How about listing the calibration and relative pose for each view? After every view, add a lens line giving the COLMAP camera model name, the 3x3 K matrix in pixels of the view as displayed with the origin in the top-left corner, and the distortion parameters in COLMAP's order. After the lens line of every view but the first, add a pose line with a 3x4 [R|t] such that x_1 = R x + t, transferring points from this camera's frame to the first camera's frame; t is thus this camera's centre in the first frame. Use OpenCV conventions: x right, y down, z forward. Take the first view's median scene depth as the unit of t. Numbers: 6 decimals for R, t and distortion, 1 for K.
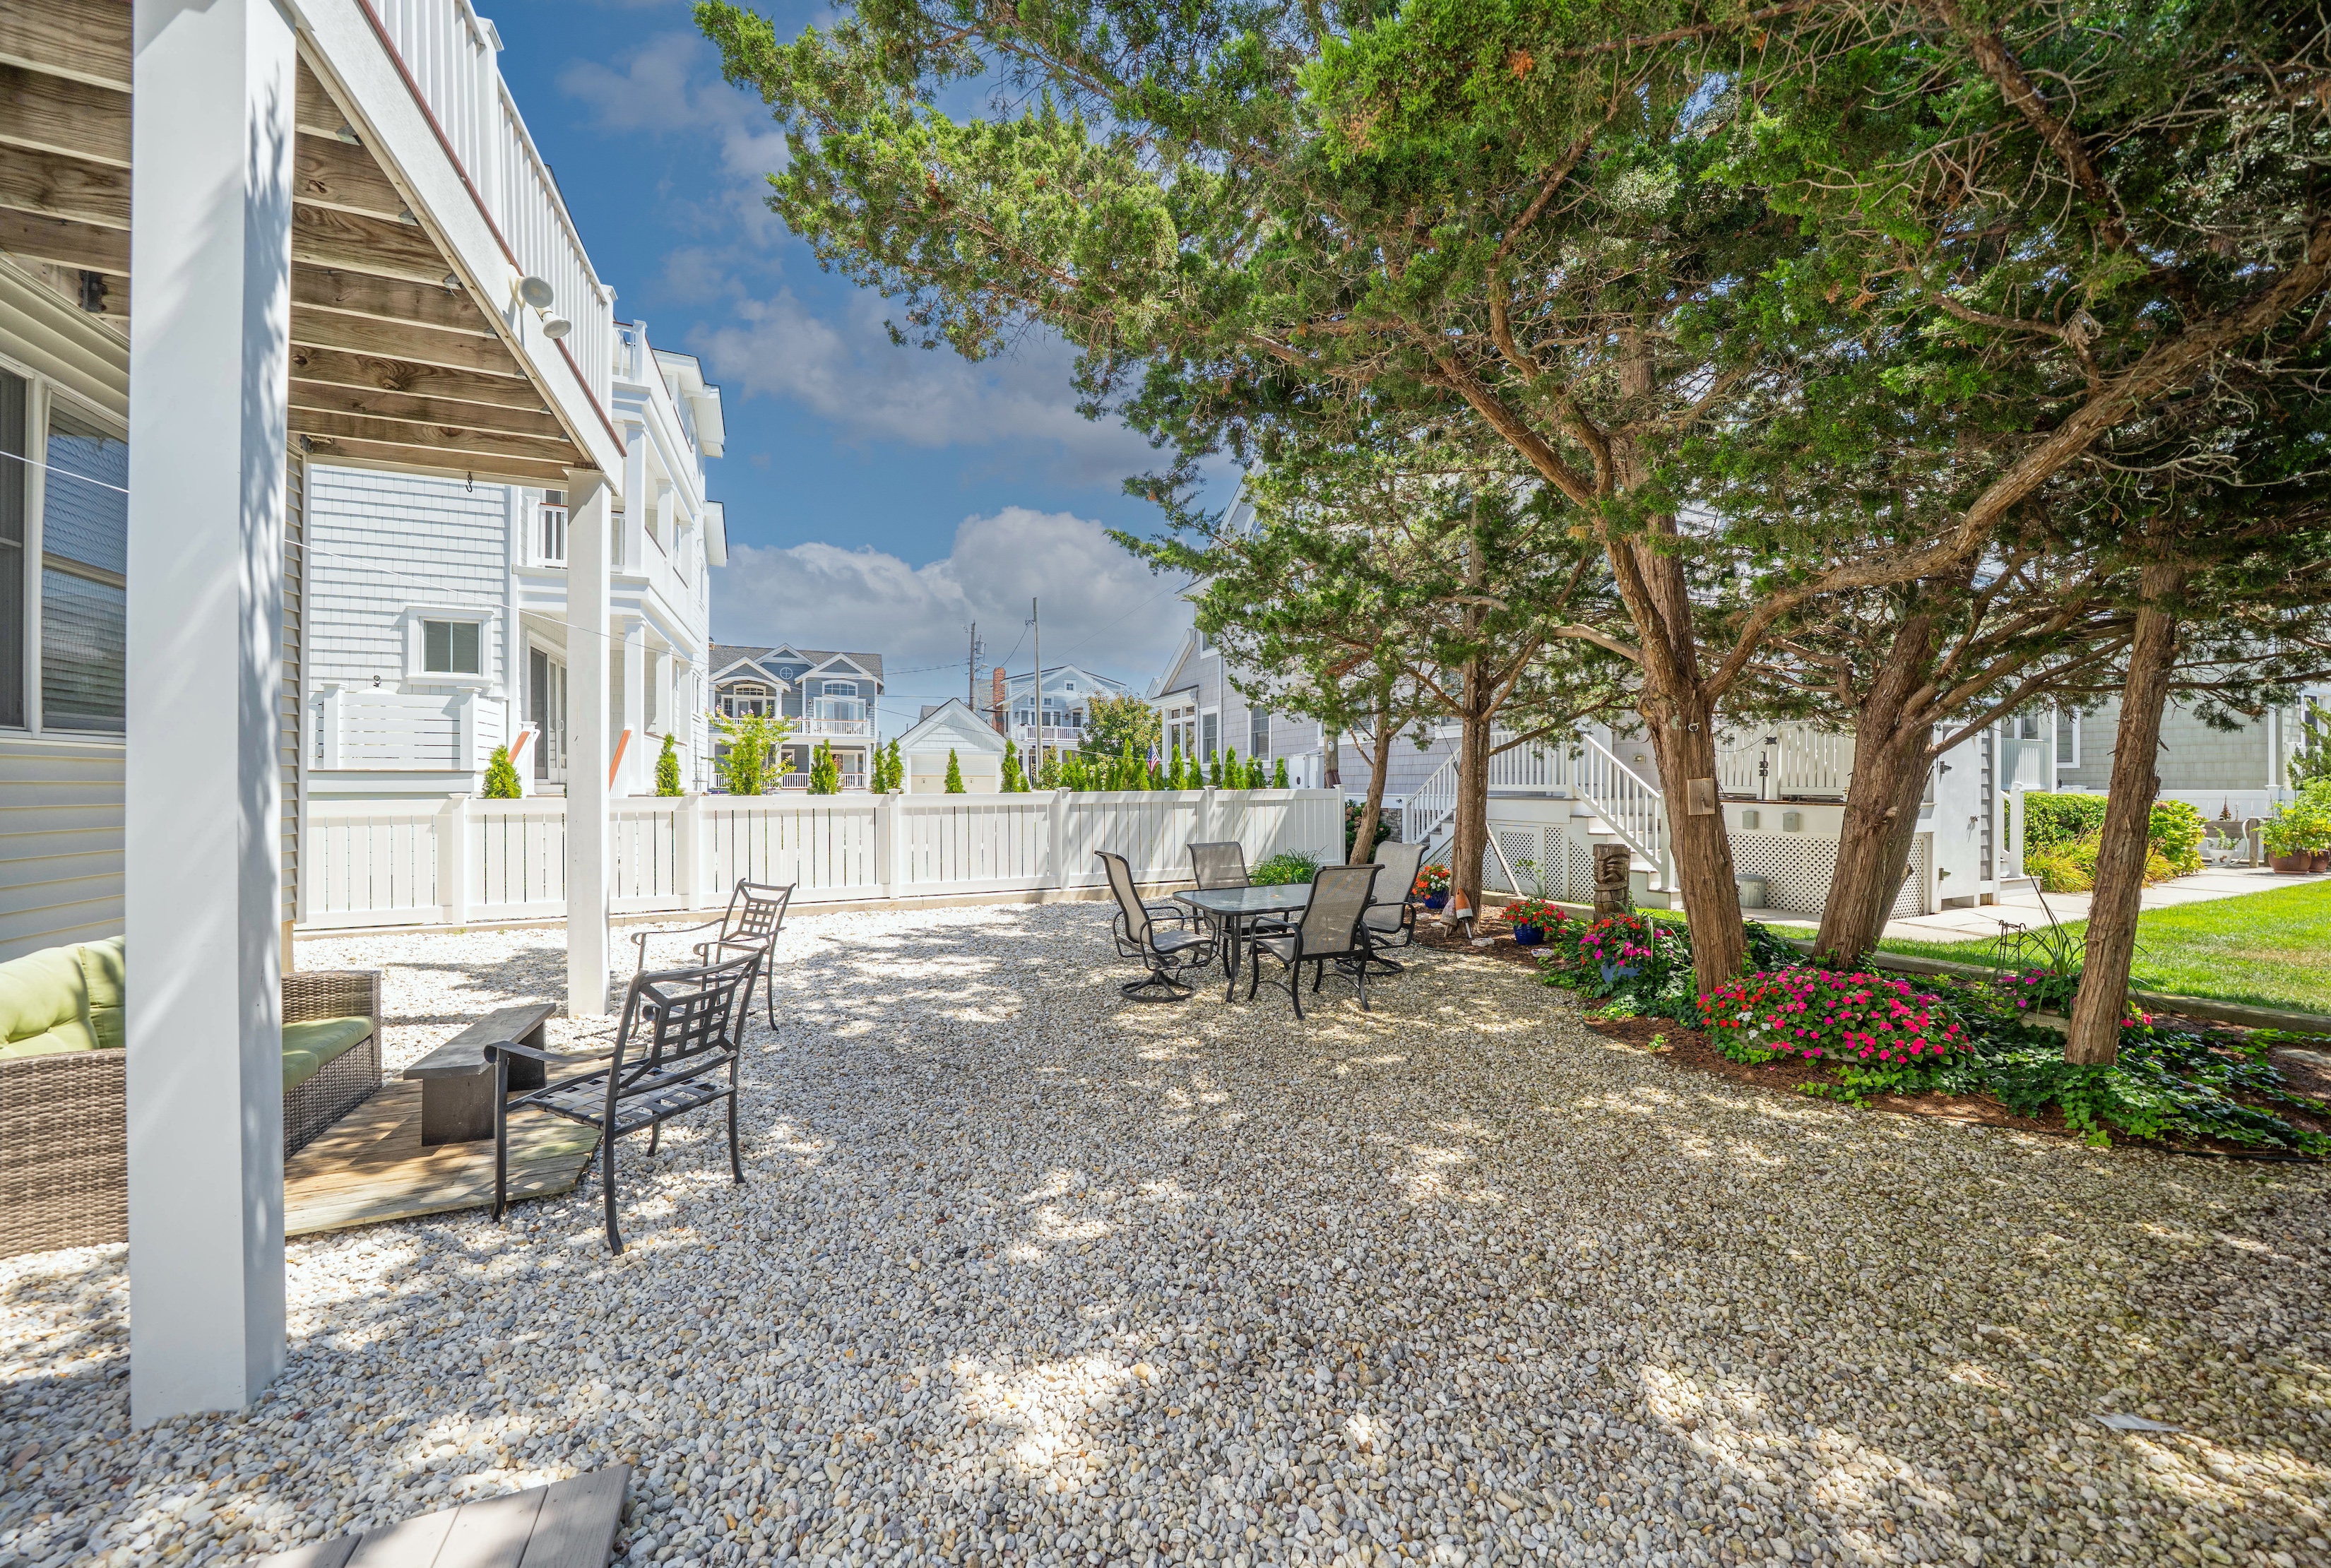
lens RADIAL K [[805.3, 0, 1165.8], [0, 805.3, 789.3], [0, 0, 1]] dist [-0.022935, 0.001417]
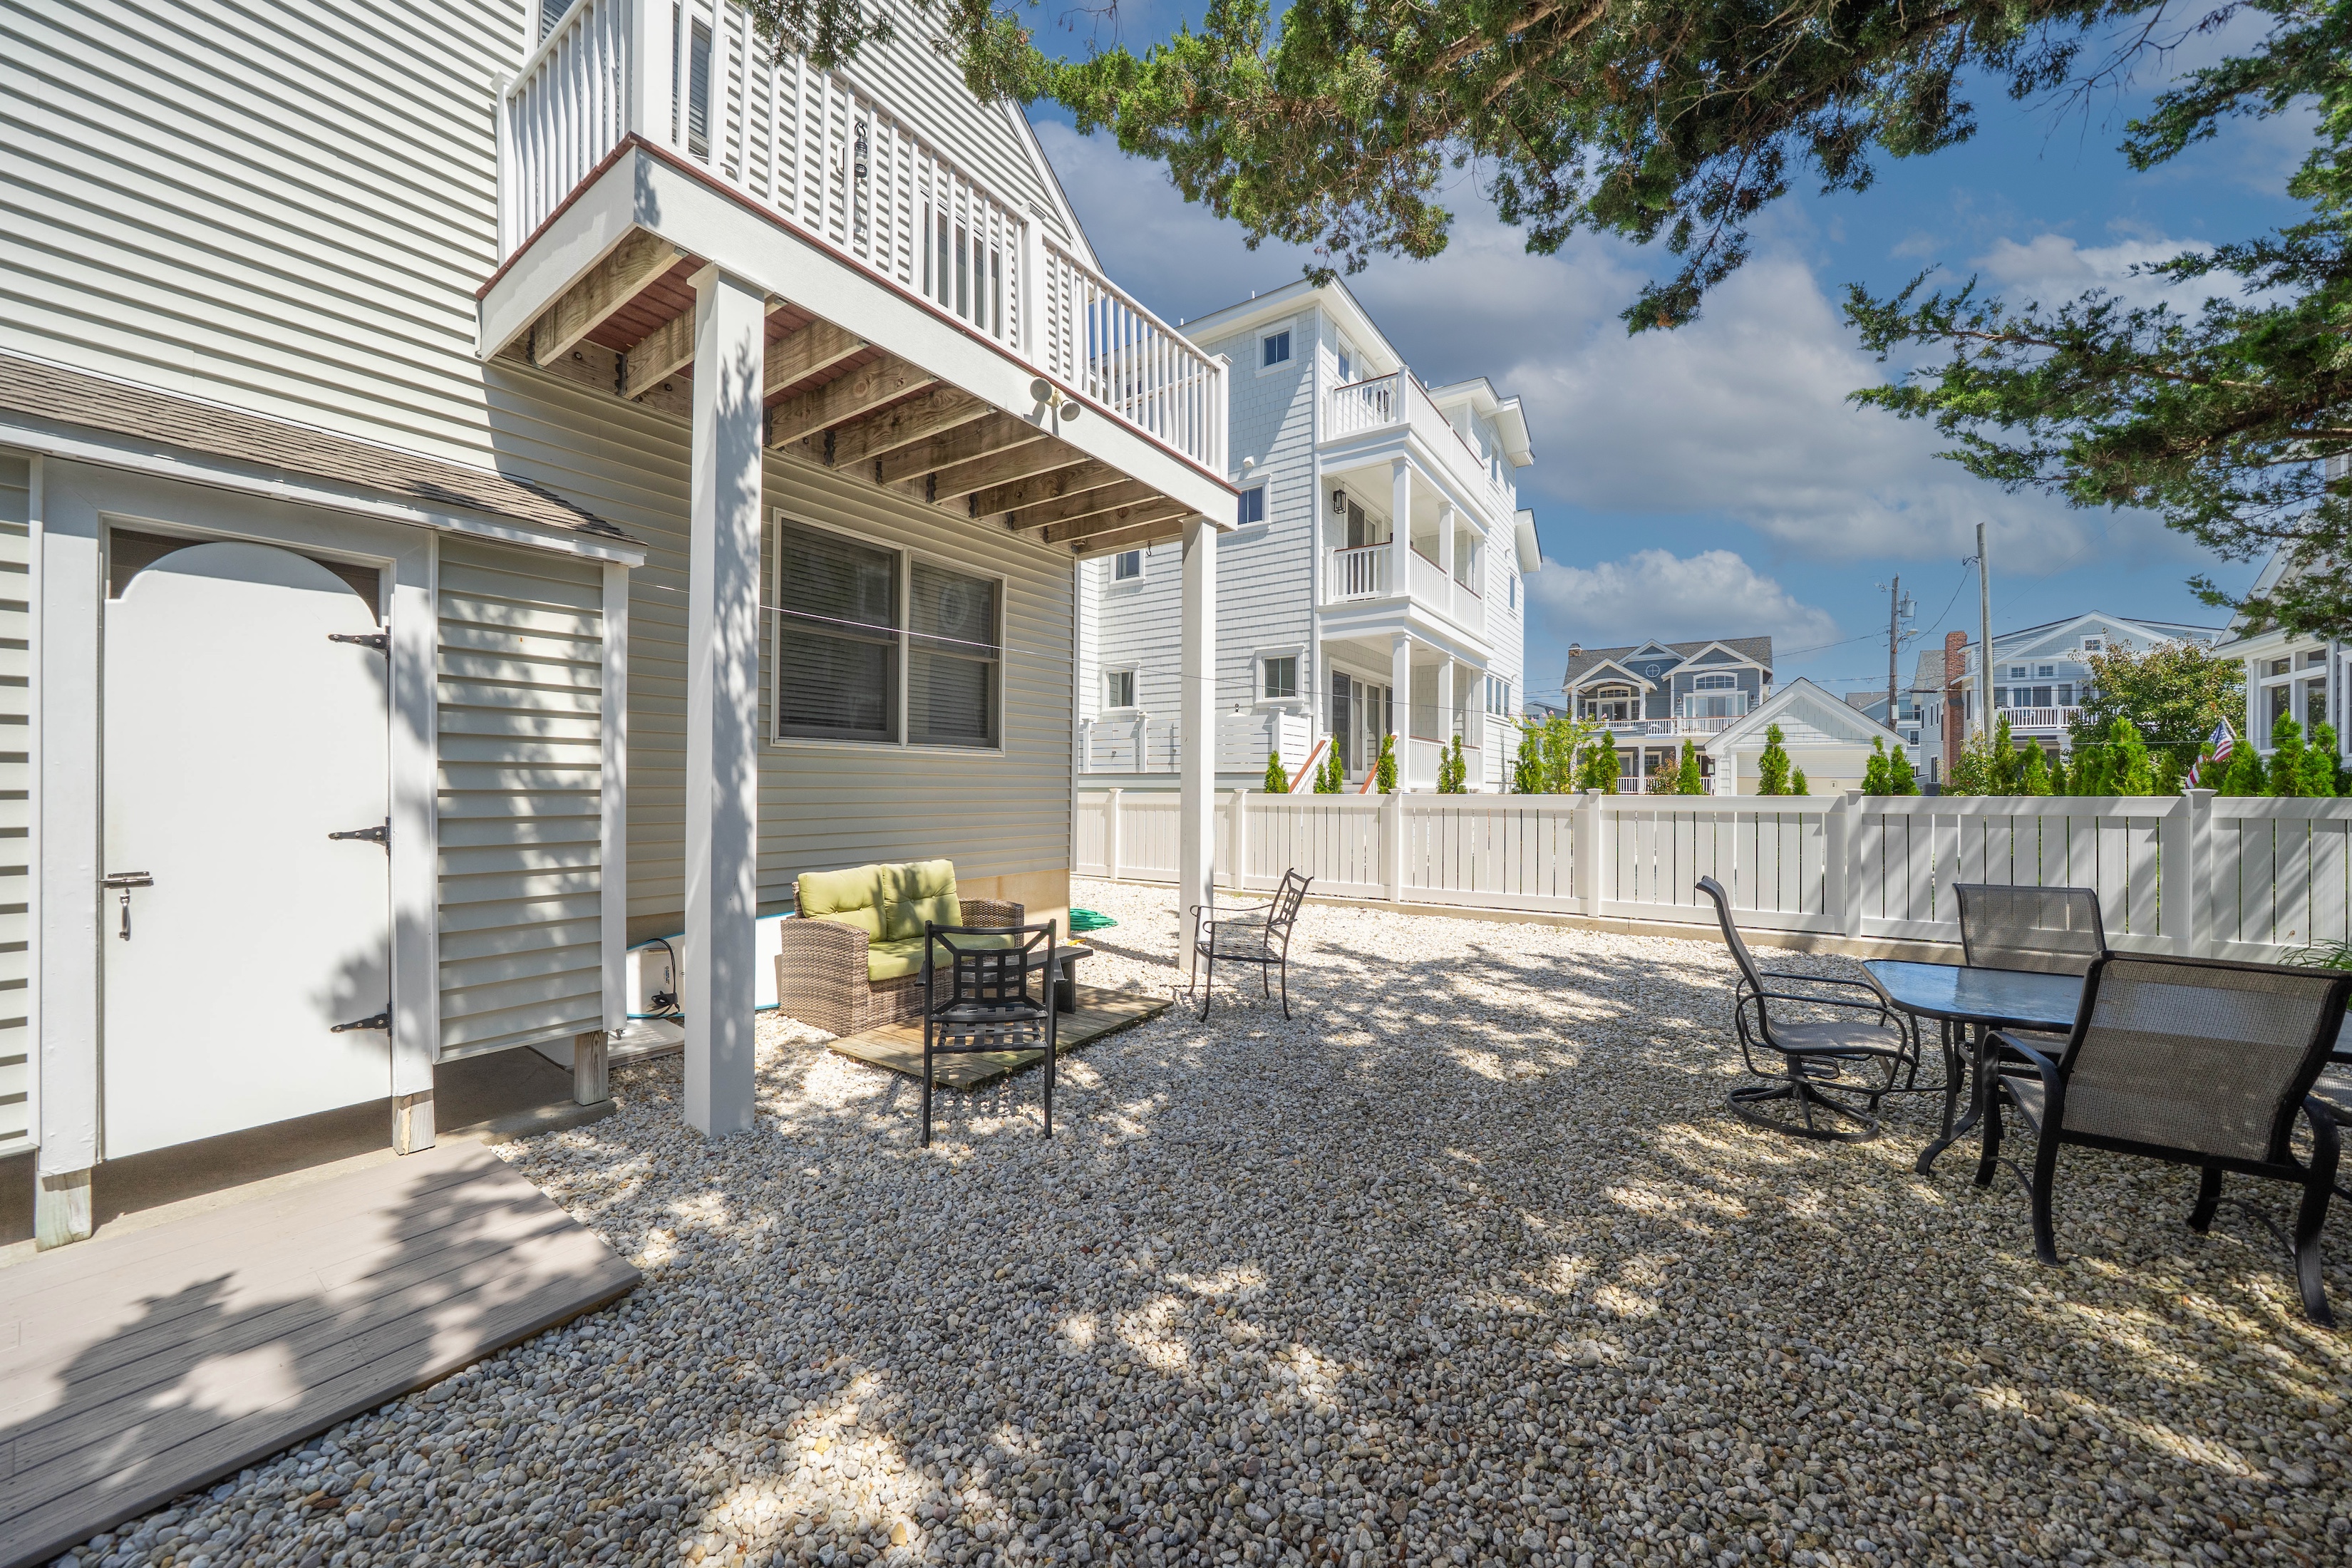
lens RADIAL K [[812.6, 0, 1174.5], [0, 812.6, 786.0], [0, 0, 1]] dist [-0.022935, 0.001417]
pose [[0.544082, 0.005086, -0.839016, 0.278305], [-0.013377, 0.999907, -0.002613, 0.009591], [0.838925, 0.012645, 0.544100, 0.302994]]
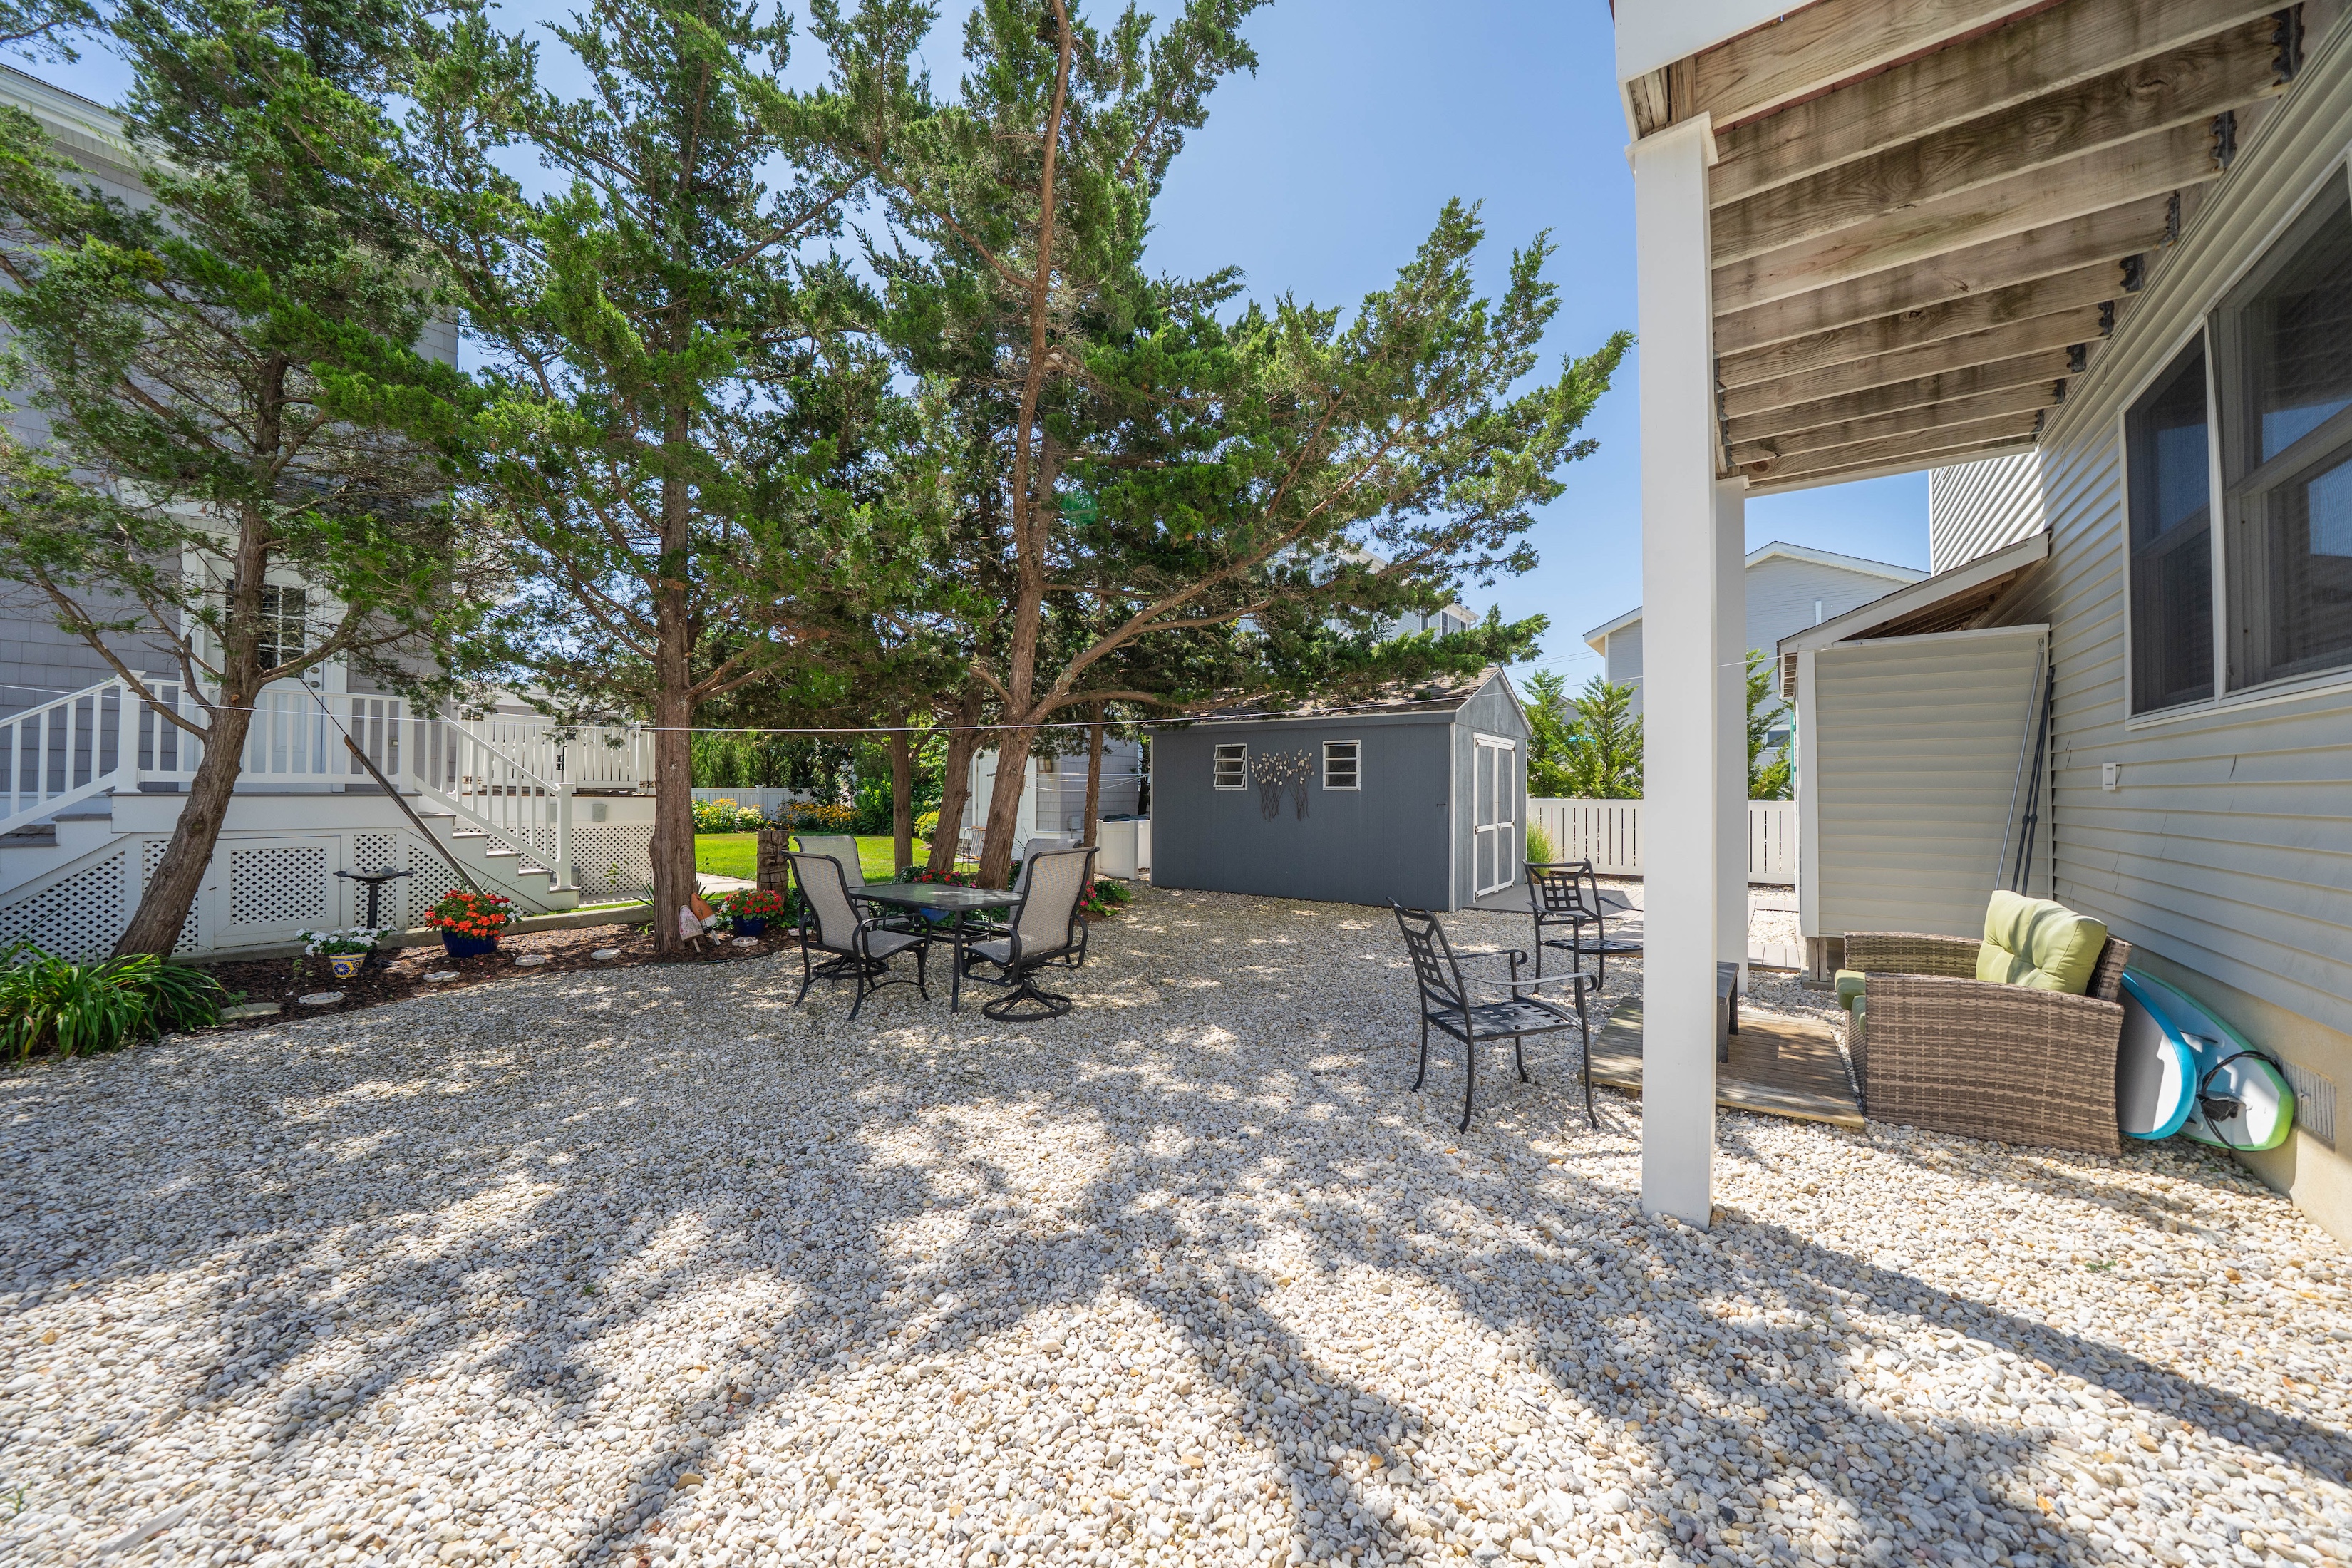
lens RADIAL K [[812.6, 0, 1177.4], [0, 812.6, 783.2], [0, 0, 1]] dist [-0.022935, 0.001417]
pose [[-0.508538, 0.005108, 0.861024, -0.981778], [0.008932, 0.999960, -0.000657, 0.012826], [-0.860993, 0.007356, -0.508564, 1.503753]]
